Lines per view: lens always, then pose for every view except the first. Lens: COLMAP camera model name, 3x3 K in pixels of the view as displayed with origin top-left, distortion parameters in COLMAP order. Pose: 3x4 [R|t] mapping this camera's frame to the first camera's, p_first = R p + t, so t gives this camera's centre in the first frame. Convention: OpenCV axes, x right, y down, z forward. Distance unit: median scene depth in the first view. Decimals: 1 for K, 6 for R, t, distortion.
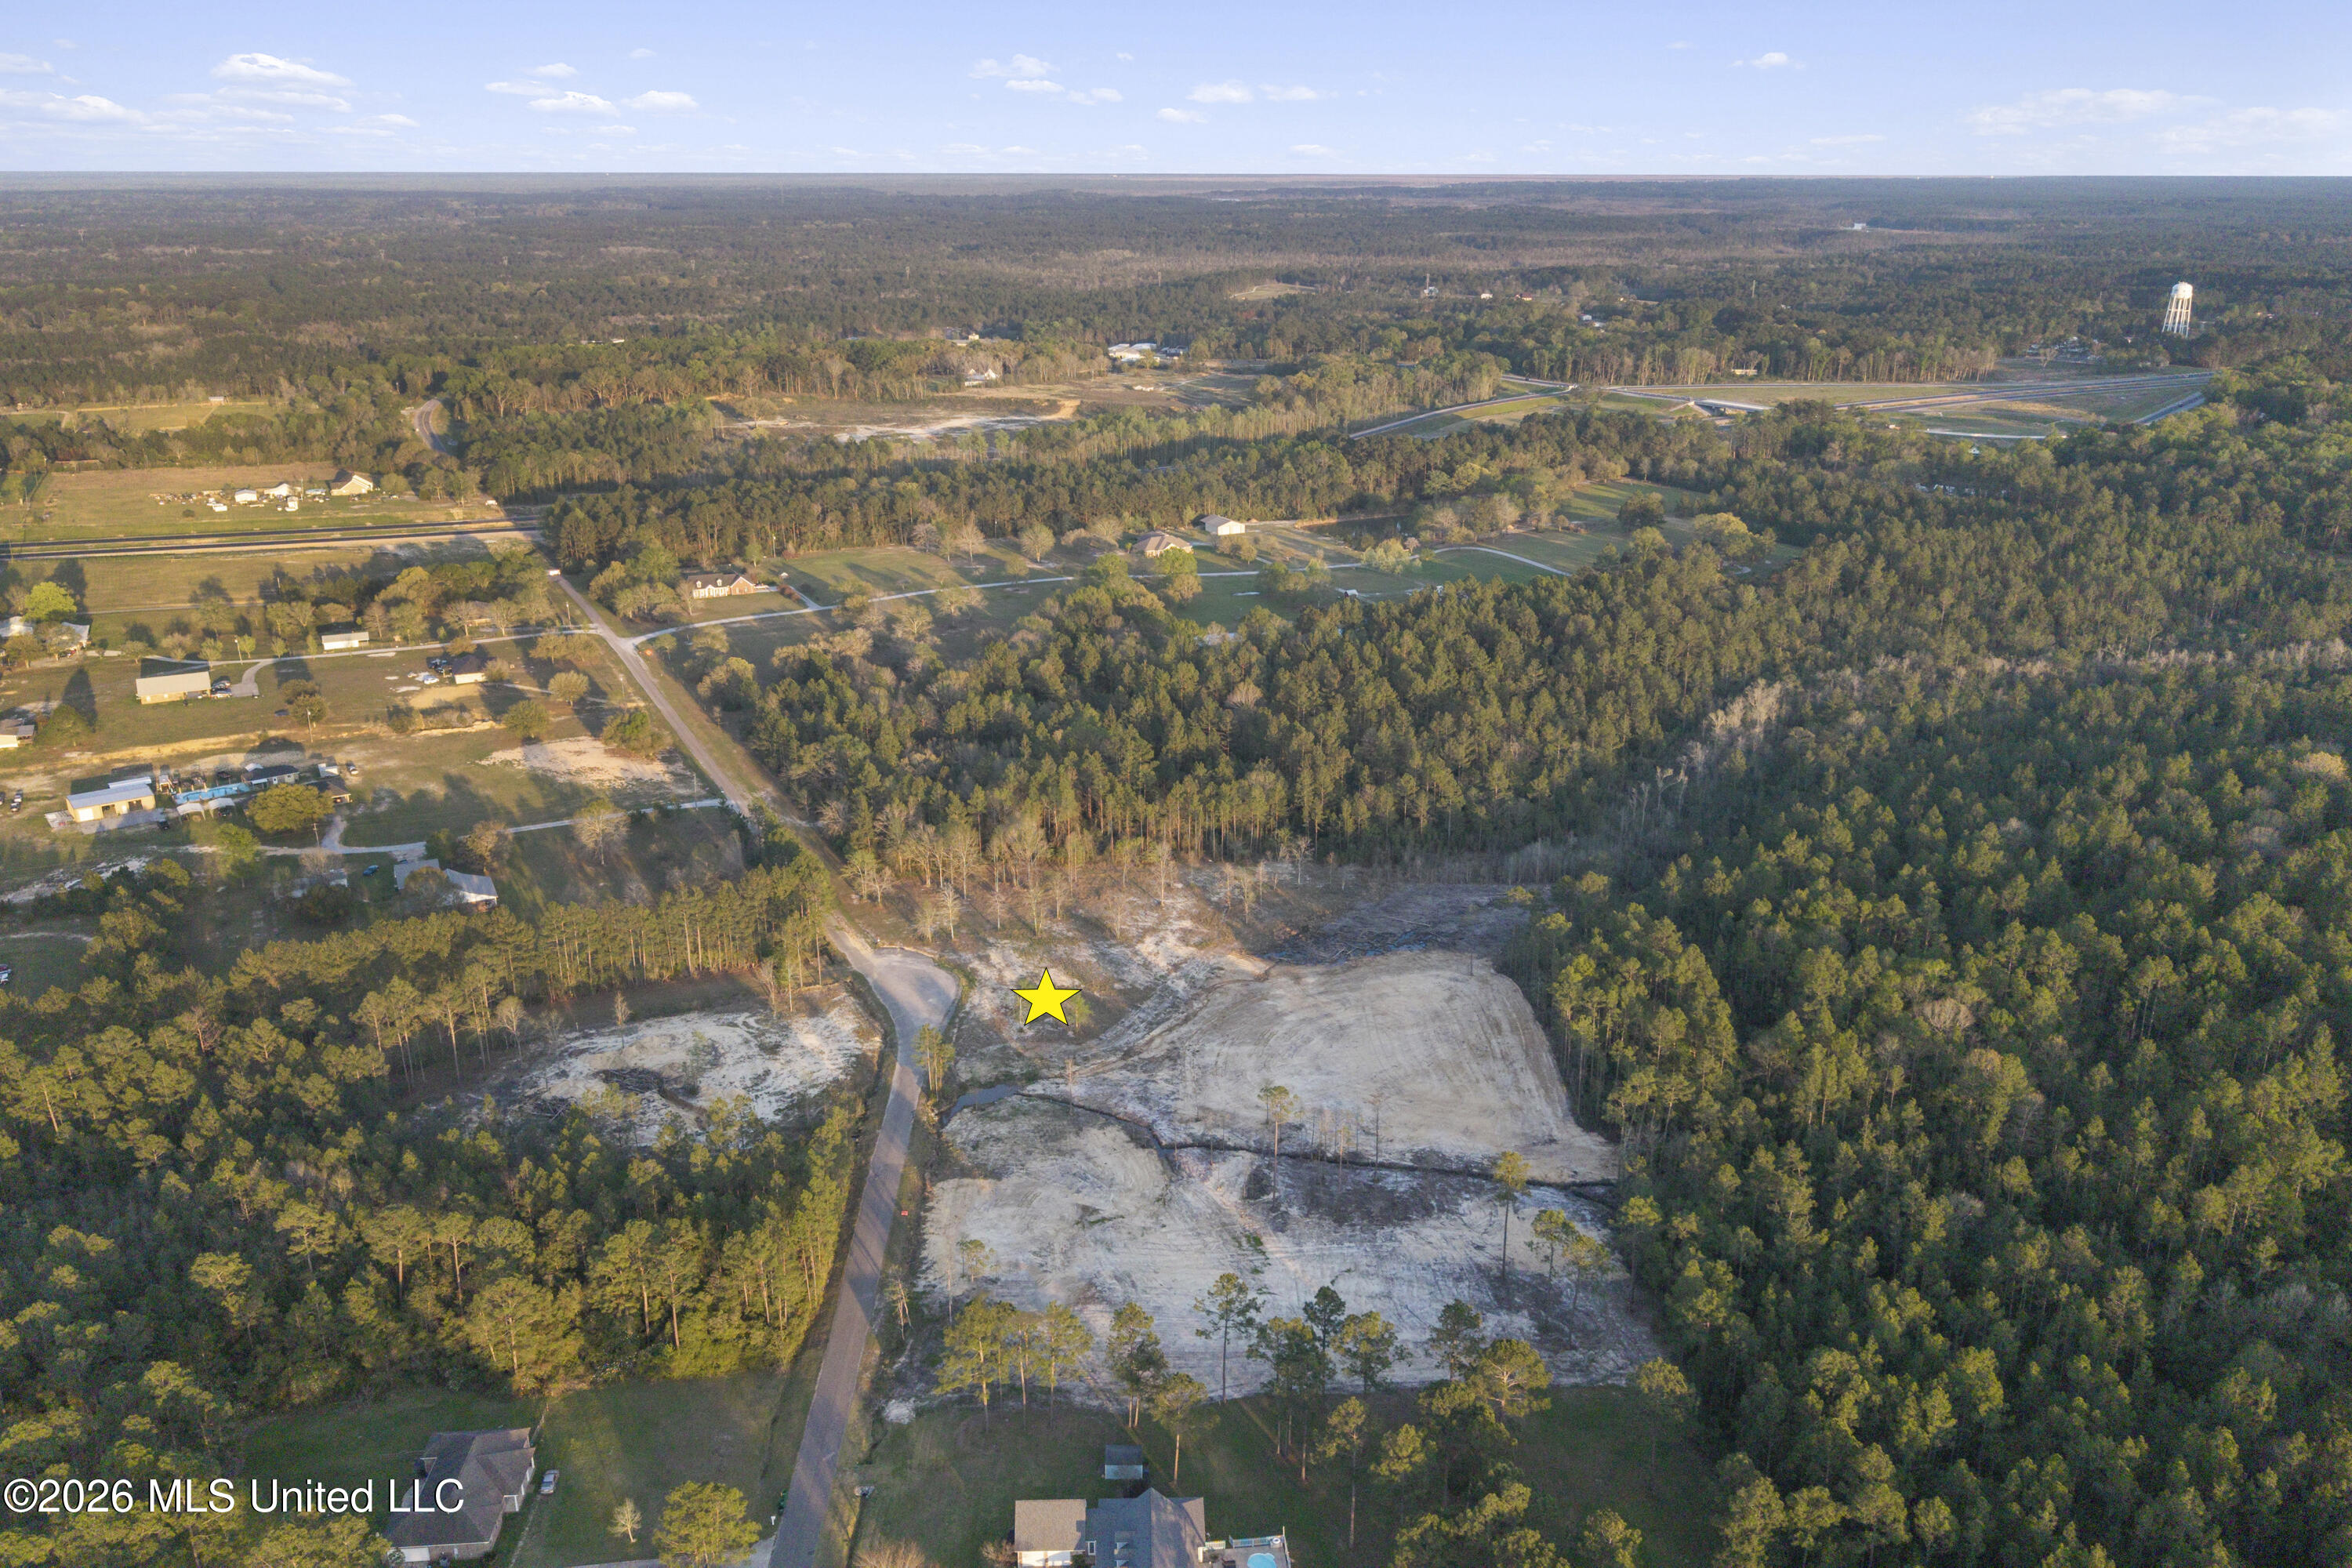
lens RADIAL K [[1846.6, 0, 1170.1], [0, 1846.6, 793.8], [0, 0, 1]] dist [0.084606, -0.148382]
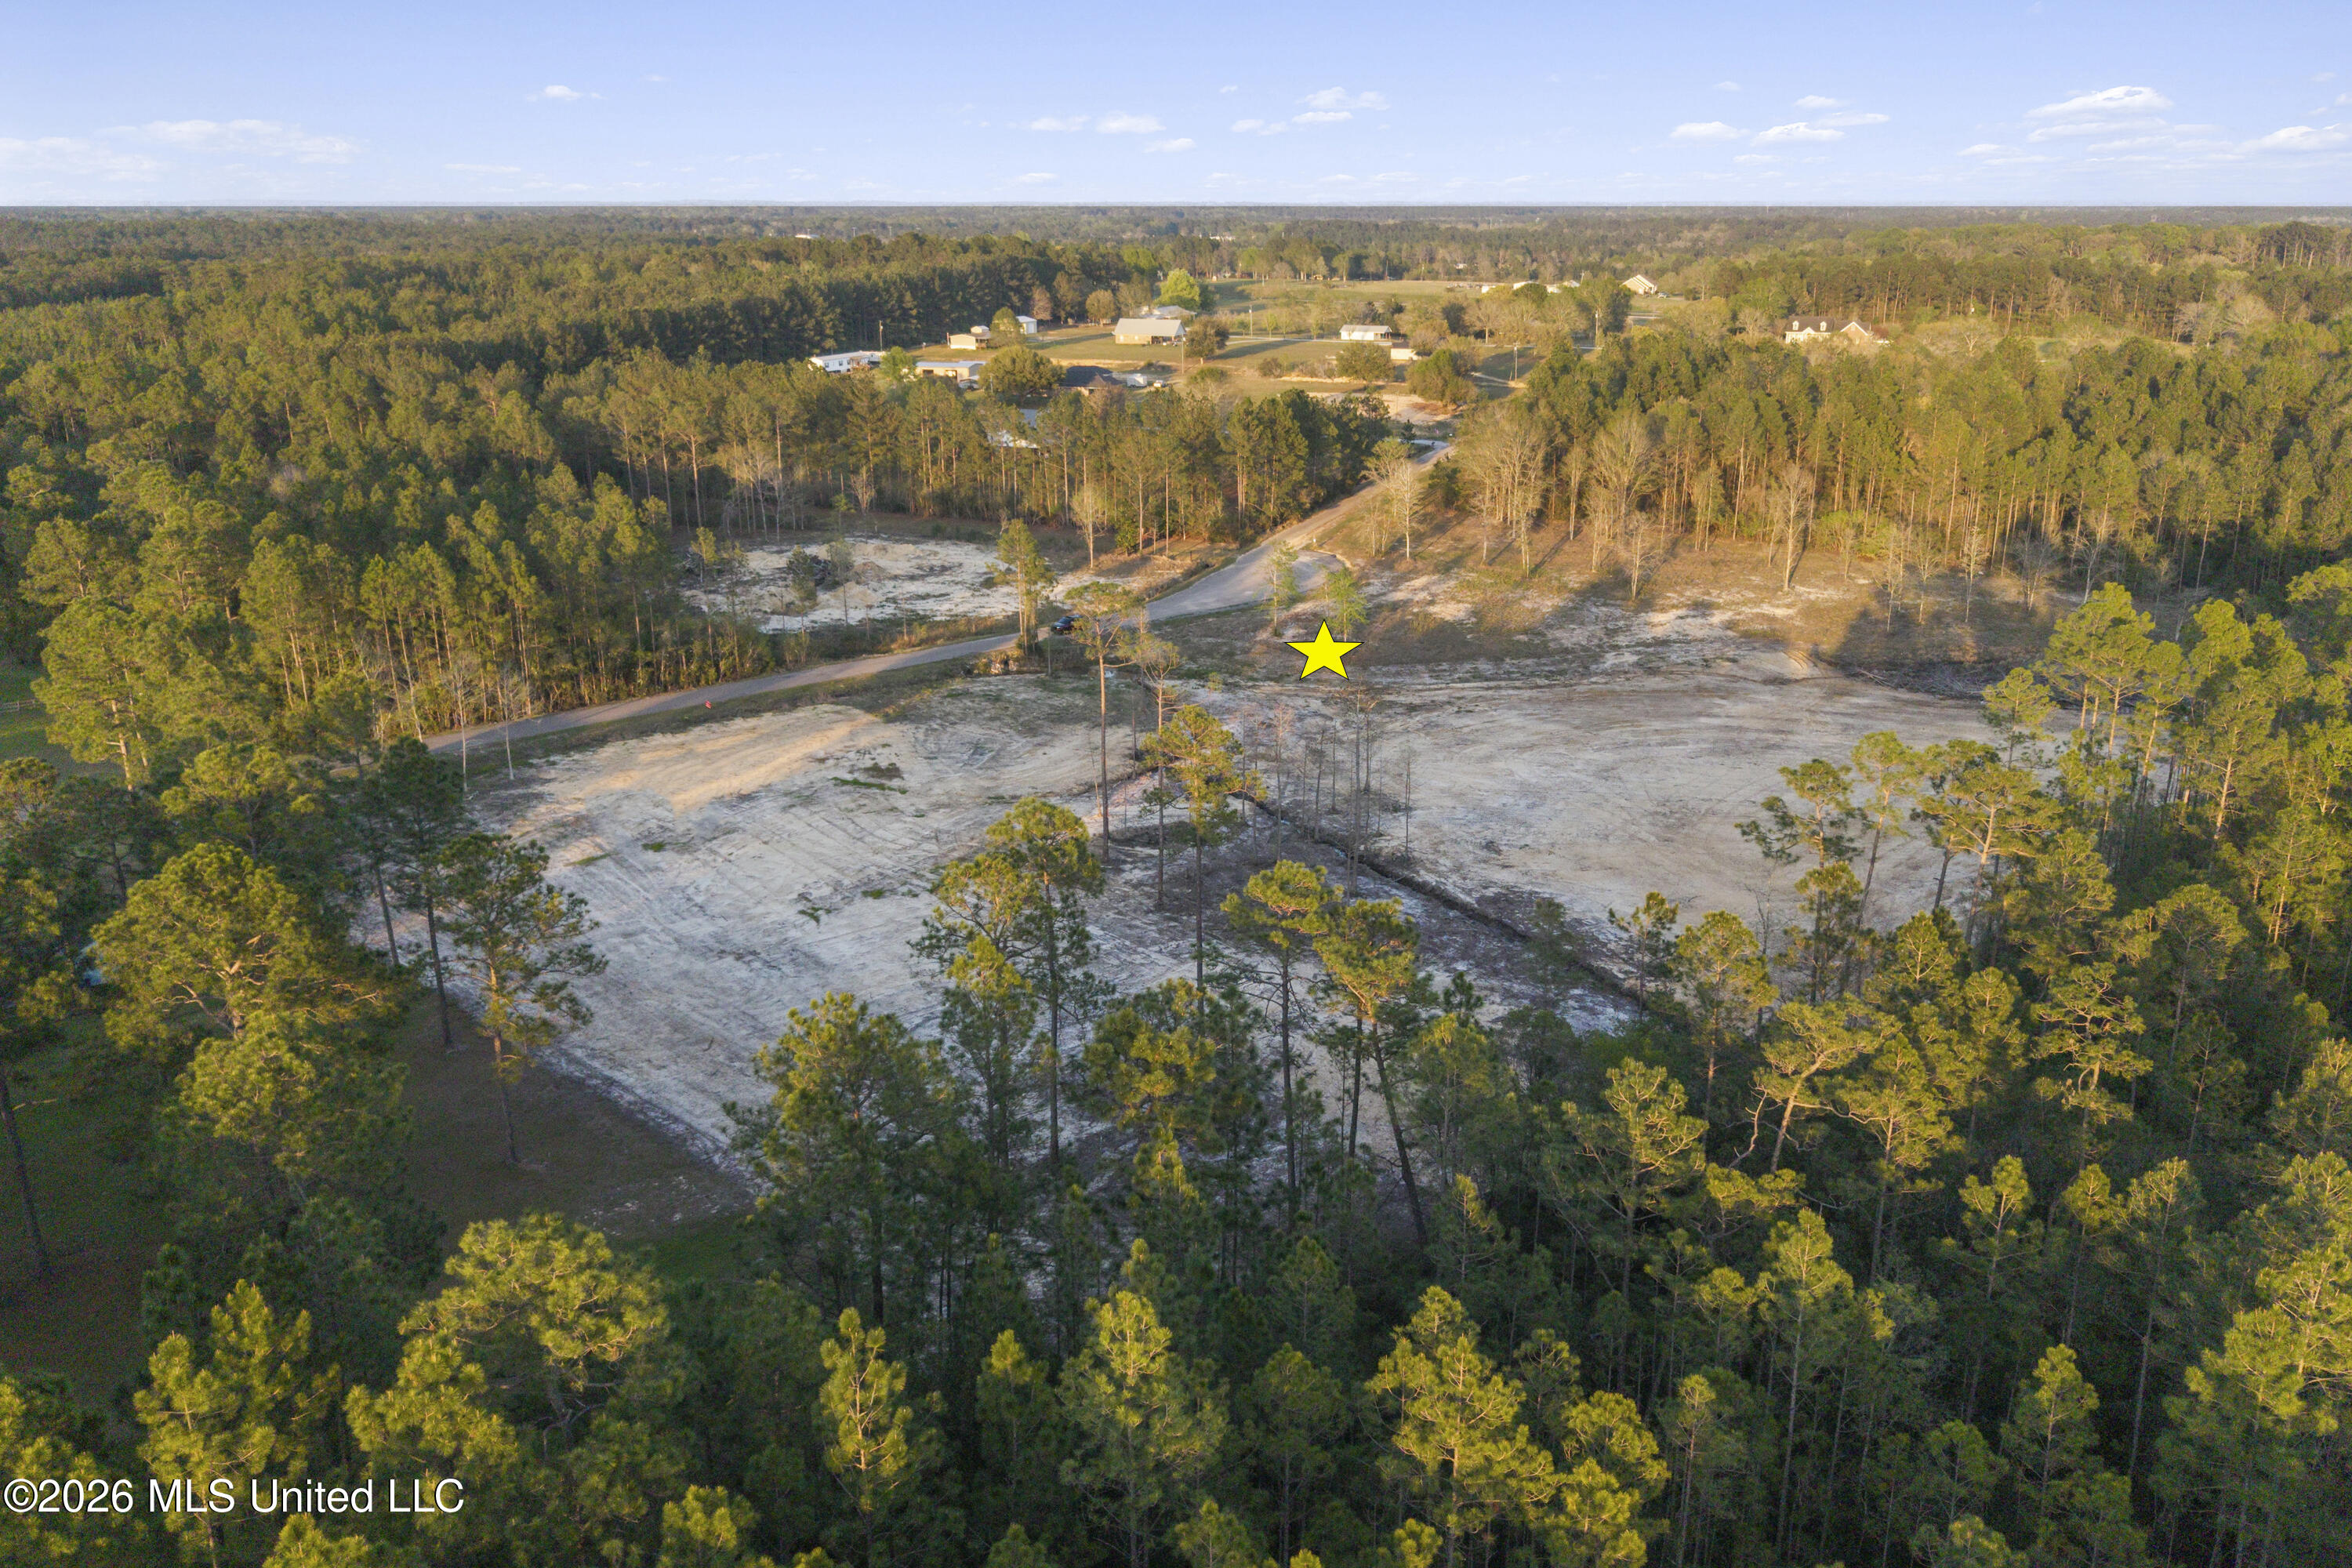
lens RADIAL K [[1862.8, 0, 1176.0], [0, 1862.8, 784.0], [0, 0, 1]] dist [0.161866, -0.359723]
pose [[0.661213, 0.227058, -0.715012, 0.264273], [-0.245927, 0.966035, 0.079349, 0.105054], [0.708744, 0.123374, 0.694594, 0.435981]]
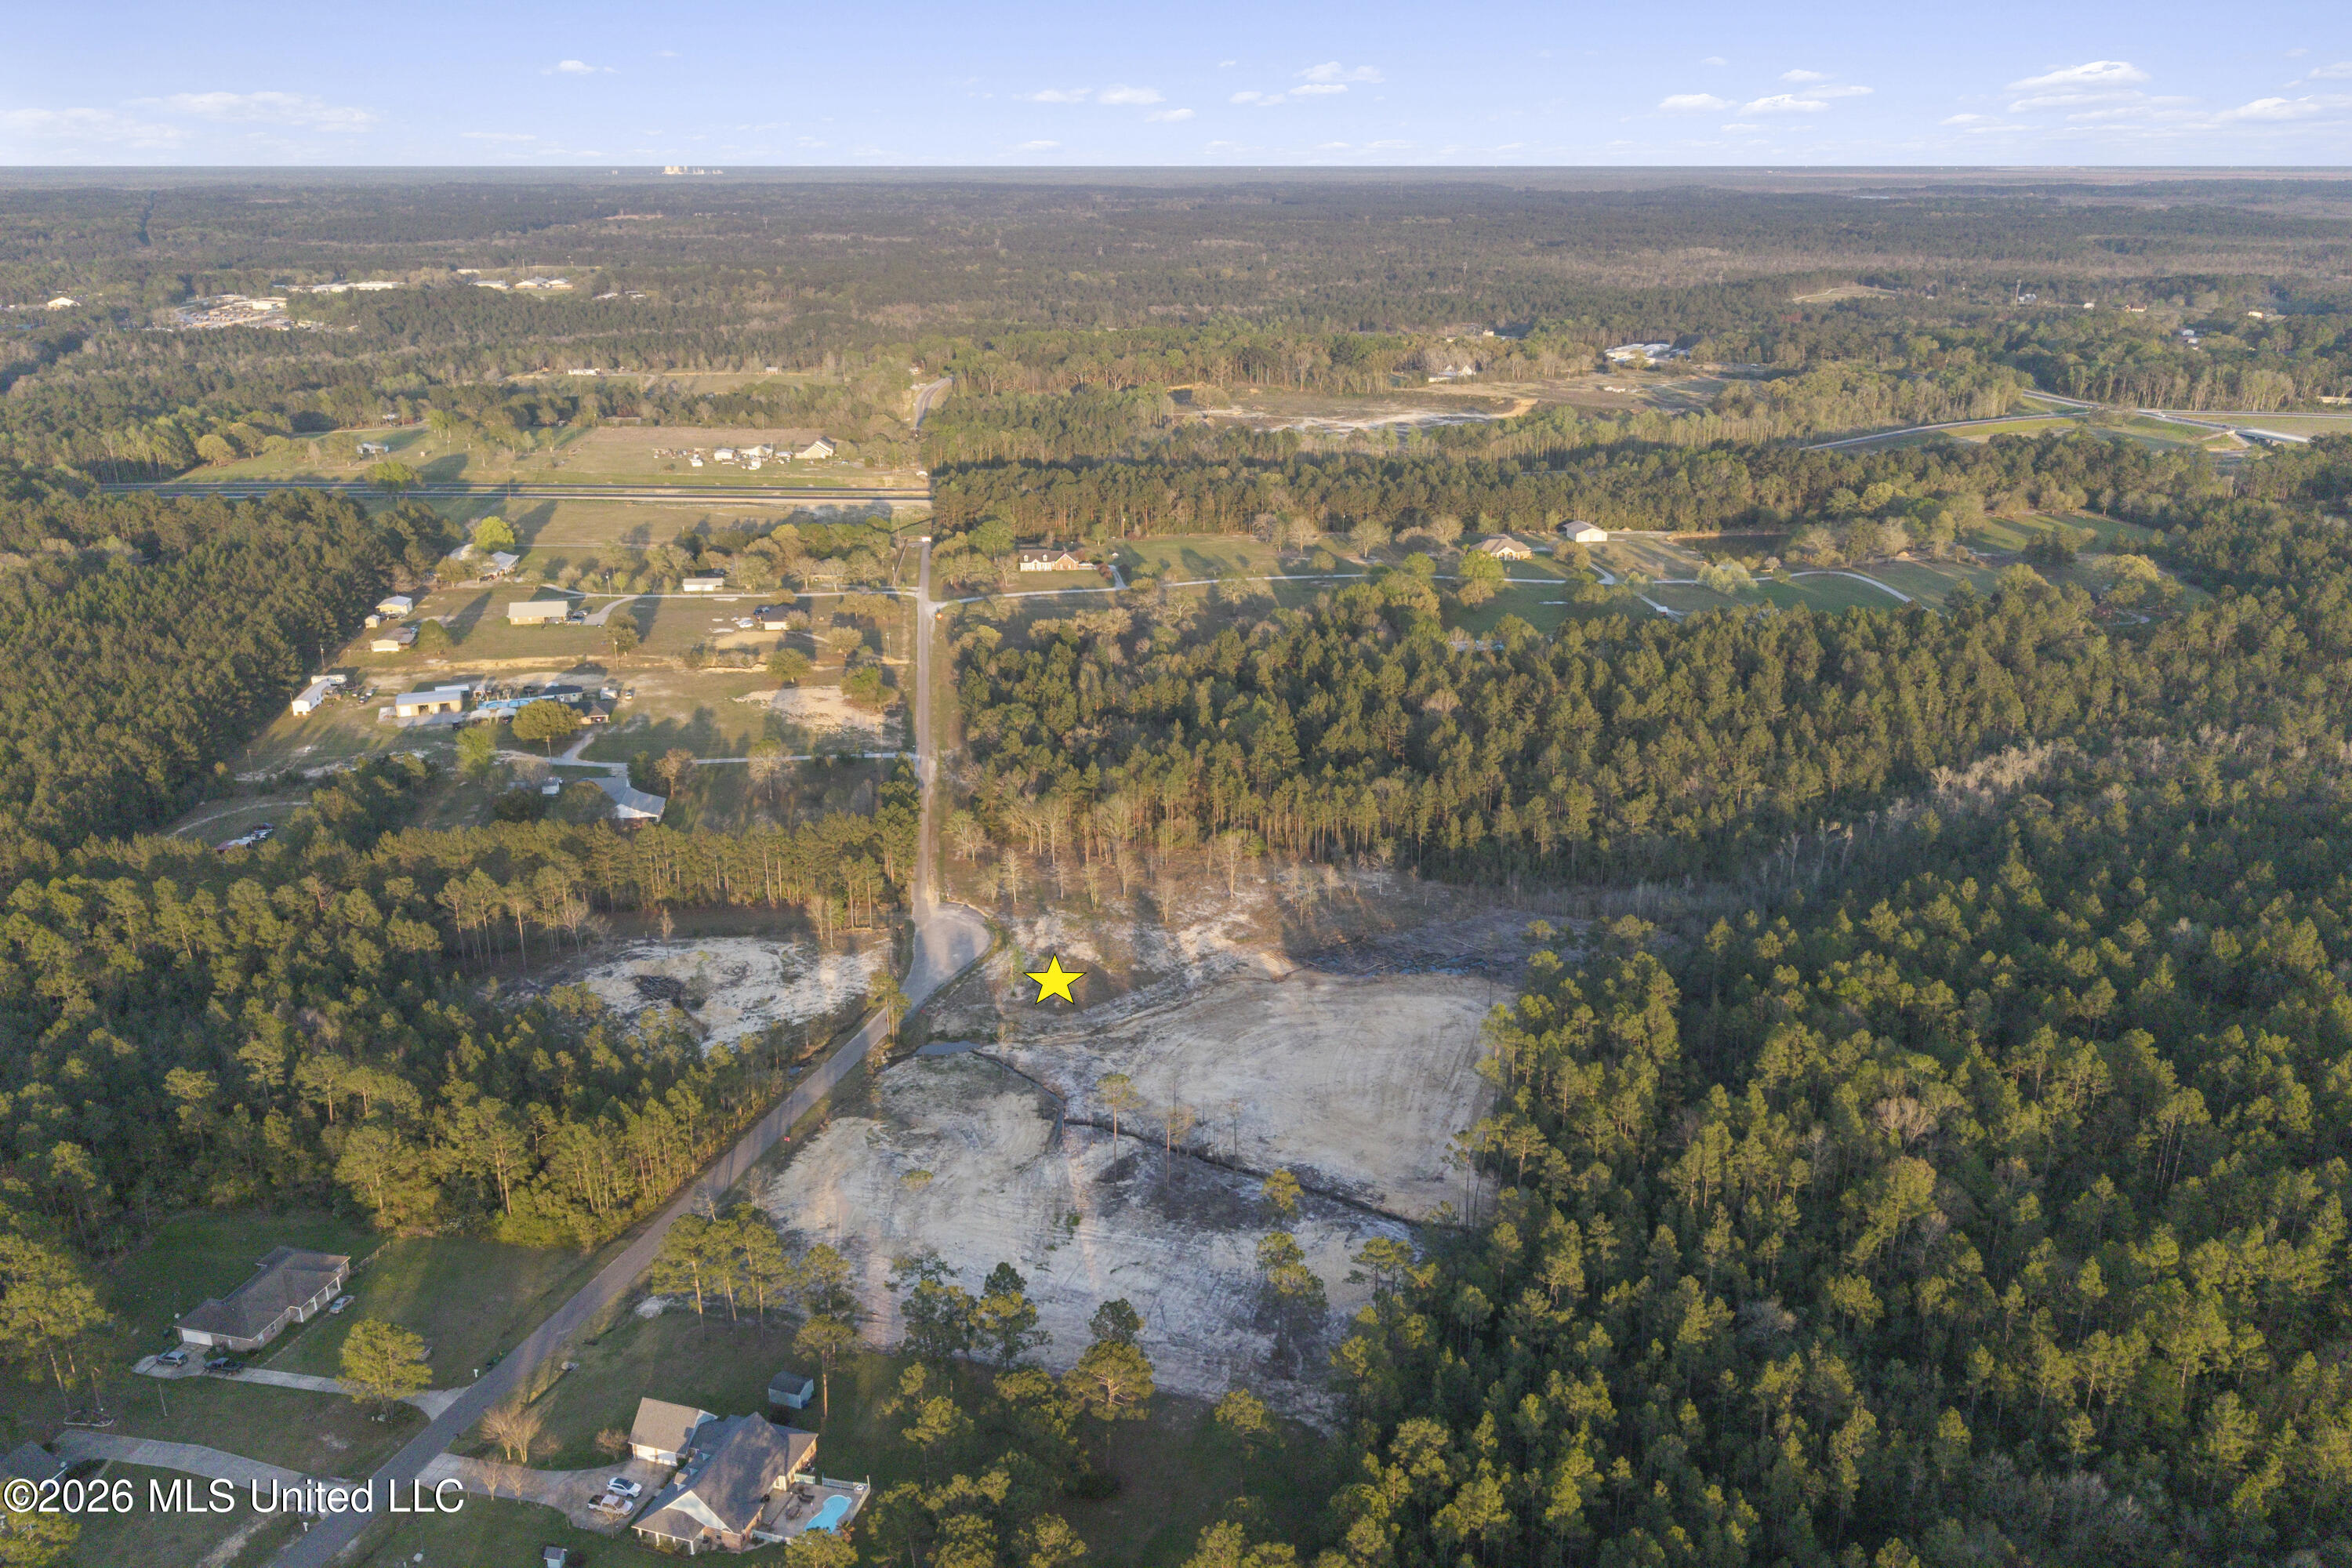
lens RADIAL K [[1846.6, 0, 1170.1], [0, 1846.6, 793.8], [0, 0, 1]] dist [0.084606, -0.148382]
pose [[0.946078, 0.106406, -0.305963, 0.239144], [-0.105743, 0.994216, 0.018792, -0.009944], [0.306193, 0.014575, 0.951858, 0.028808]]
